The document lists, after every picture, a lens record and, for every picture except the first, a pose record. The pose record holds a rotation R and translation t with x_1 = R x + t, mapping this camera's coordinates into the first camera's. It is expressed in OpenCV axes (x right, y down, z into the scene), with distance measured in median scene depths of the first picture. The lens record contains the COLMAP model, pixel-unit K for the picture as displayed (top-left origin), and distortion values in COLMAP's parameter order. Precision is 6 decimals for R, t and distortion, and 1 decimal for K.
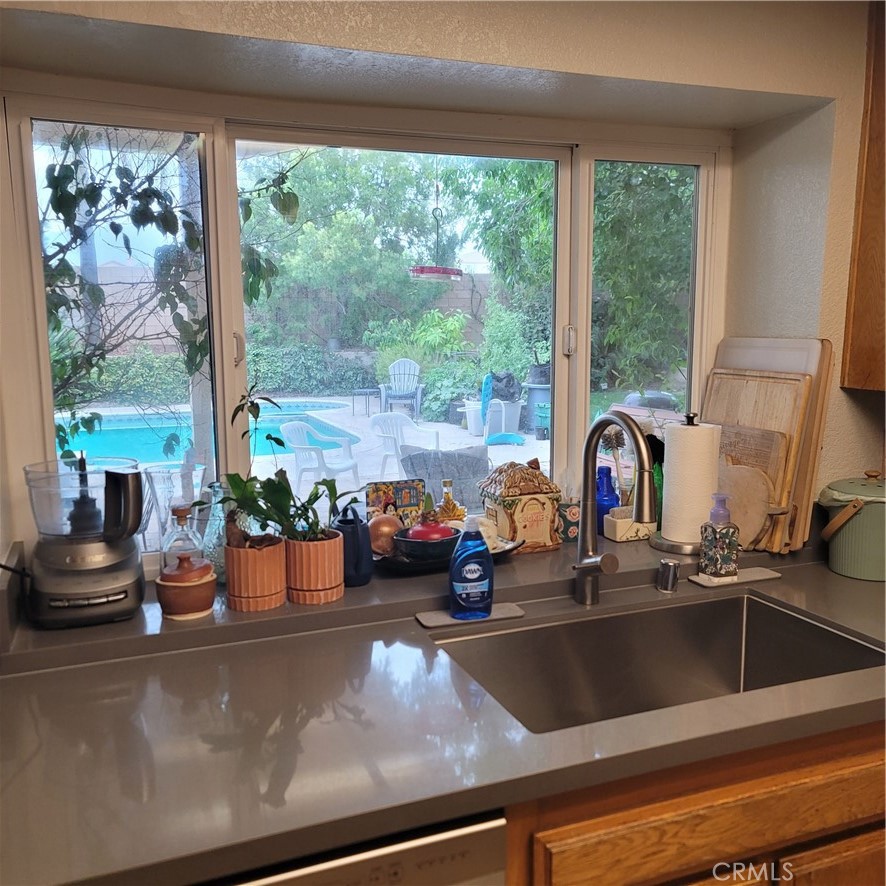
lens RADIAL K [[851.0, 0, 445.5], [0, 851.0, 447.7], [0, 0, 1]] dist [0.036052, 0.000000]
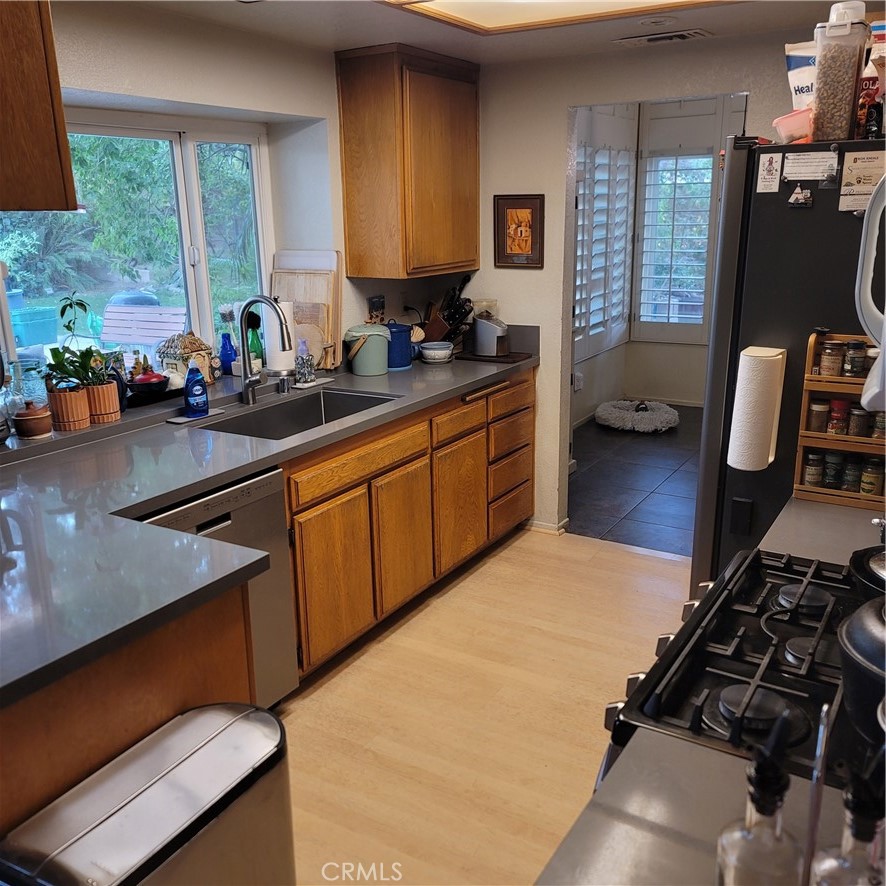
lens RADIAL K [[851.0, 0, 444.5], [0, 851.0, 443.2], [0, 0, 1]] dist [0.036052, 0.000000]
pose [[0.795810, -0.170242, 0.581123, -0.526285], [0.104529, 0.983882, 0.145086, 0.039944], [-0.596457, -0.054717, 0.800778, -0.652597]]
